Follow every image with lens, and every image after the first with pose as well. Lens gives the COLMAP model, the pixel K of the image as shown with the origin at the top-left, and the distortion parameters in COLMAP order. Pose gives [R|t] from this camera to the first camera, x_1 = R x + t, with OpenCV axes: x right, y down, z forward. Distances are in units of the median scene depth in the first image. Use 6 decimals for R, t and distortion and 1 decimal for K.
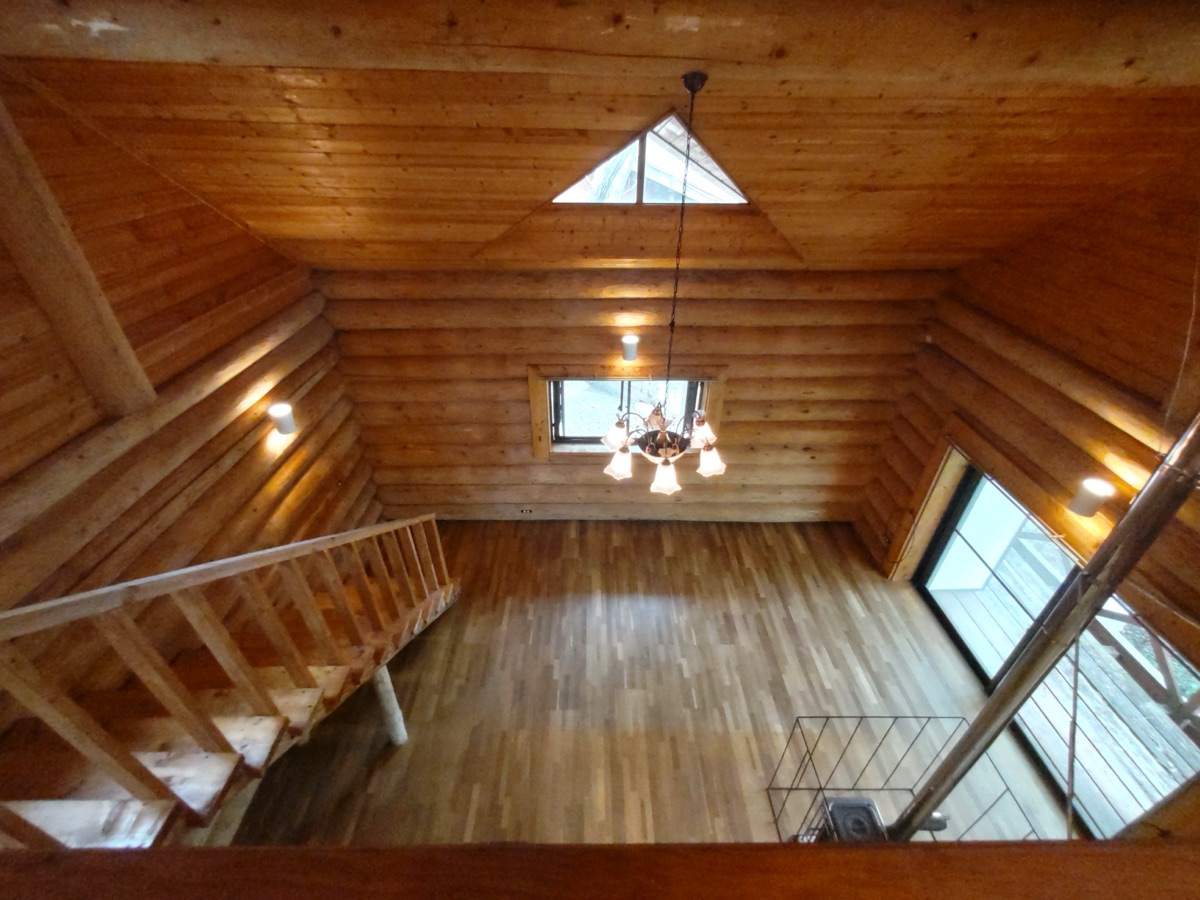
lens RADIAL K [[509.5, 0, 590.7], [0, 509.5, 444.0], [0, 0, 1]] dist [-0.001538, -0.000438]
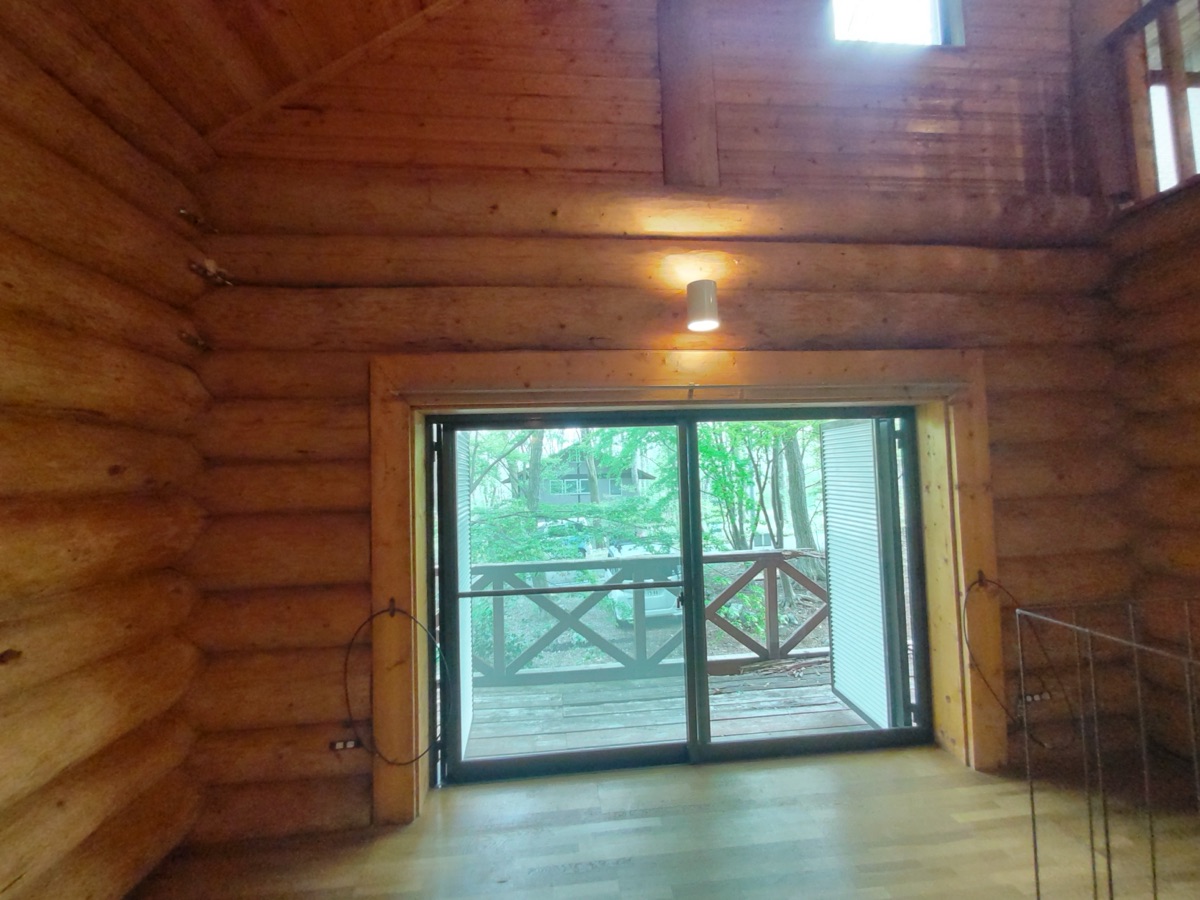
lens RADIAL K [[509.5, 0, 590.7], [0, 509.5, 444.0], [0, 0, 1]] dist [-0.001538, -0.000438]
pose [[-0.100102, 0.057261, 0.993328, 0.198554], [0.564793, 0.825179, 0.009349, 0.118930], [-0.819139, 0.561961, -0.114942, 0.910655]]
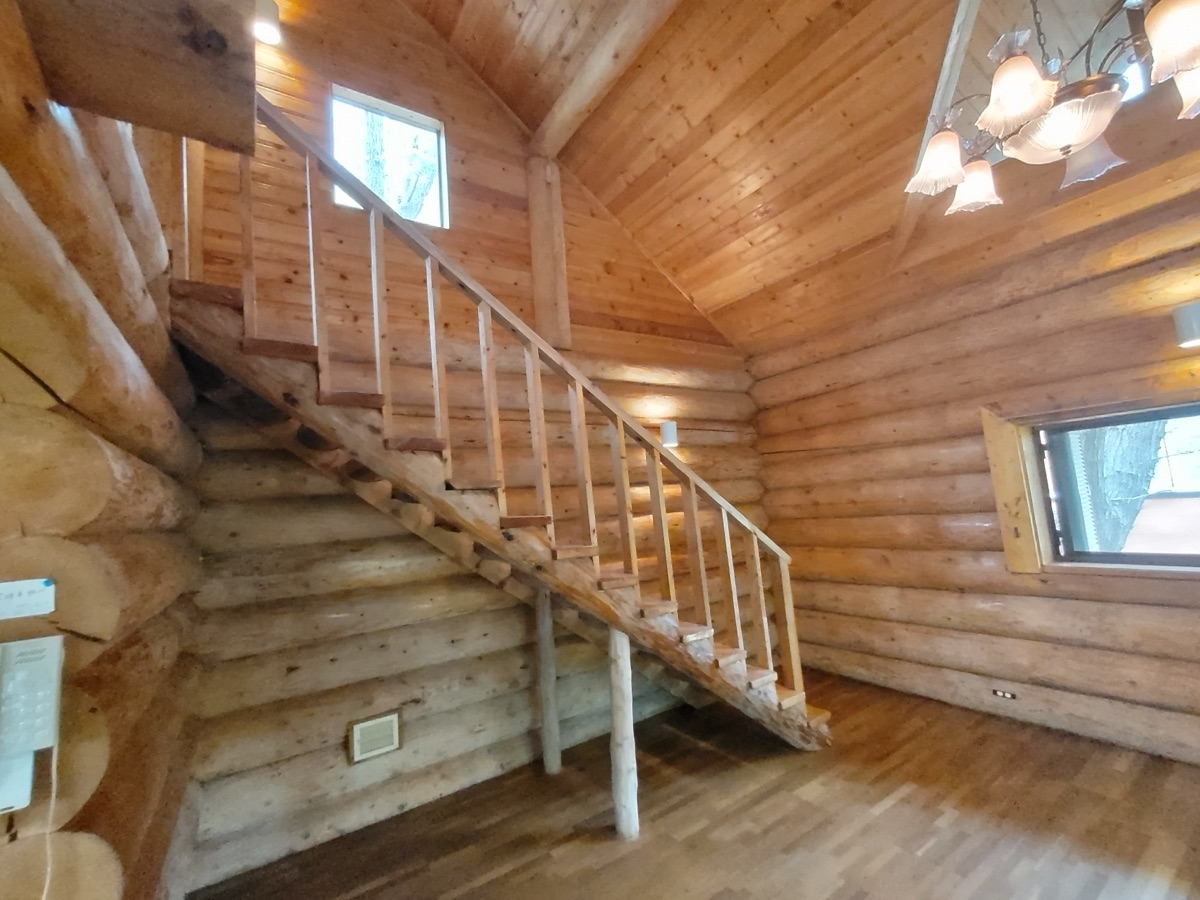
lens RADIAL K [[509.5, 0, 590.7], [0, 509.5, 444.0], [0, 0, 1]] dist [-0.001538, -0.000438]
pose [[0.545371, -0.139684, -0.826474, 0.159519], [-0.392009, 0.829031, -0.398794, 0.395090], [0.740877, 0.541476, 0.397372, 0.400620]]
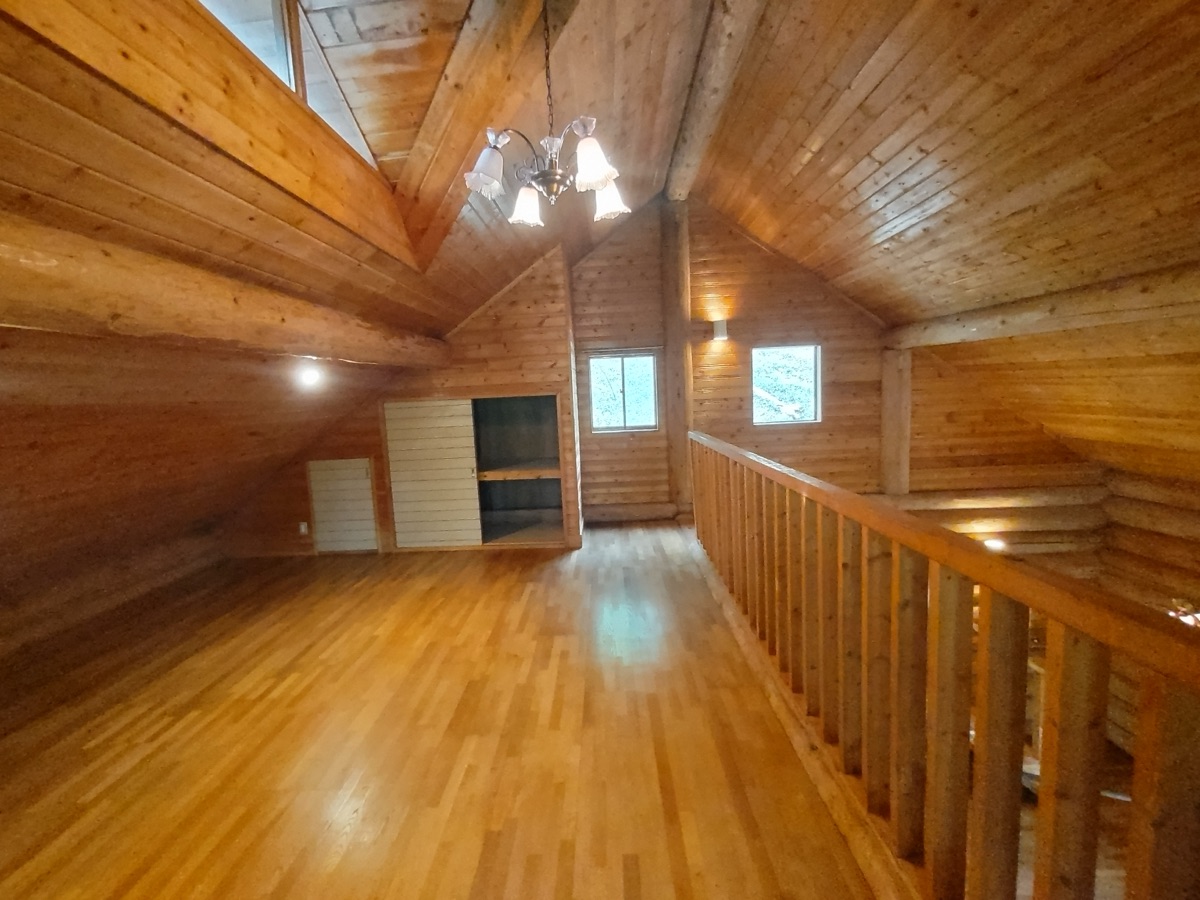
lens RADIAL K [[509.5, 0, 590.7], [0, 509.5, 444.0], [0, 0, 1]] dist [-0.001538, -0.000438]
pose [[-0.026189, 0.098543, -0.994788, 0.646885], [-0.502298, 0.859086, 0.098324, 0.095670], [0.864298, 0.502255, 0.026999, -0.099238]]
